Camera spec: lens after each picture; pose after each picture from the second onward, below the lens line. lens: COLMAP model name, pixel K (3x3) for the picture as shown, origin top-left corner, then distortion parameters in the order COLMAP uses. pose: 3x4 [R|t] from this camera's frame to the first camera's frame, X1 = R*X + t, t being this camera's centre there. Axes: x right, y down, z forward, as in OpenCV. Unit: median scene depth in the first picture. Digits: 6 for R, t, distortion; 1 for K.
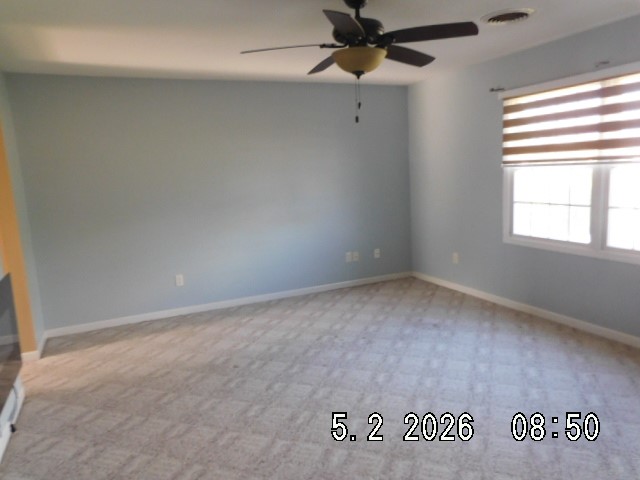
lens RADIAL K [[468.6, 0, 328.0], [0, 468.6, 241.1], [0, 0, 1]] dist [-0.033115, 0.002557]
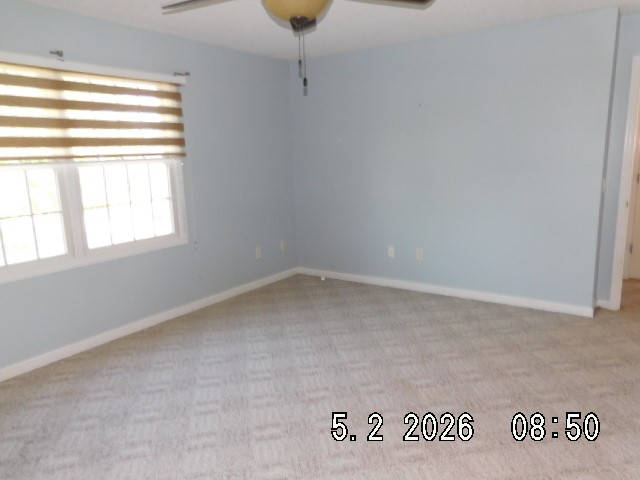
lens RADIAL K [[468.6, 0, 328.0], [0, 468.6, 241.1], [0, 0, 1]] dist [-0.033115, 0.002557]
pose [[-0.503980, -0.104619, 0.857356, -0.483544], [0.178197, 0.958687, 0.221734, -0.134489], [-0.845133, 0.264528, -0.464516, 1.055982]]
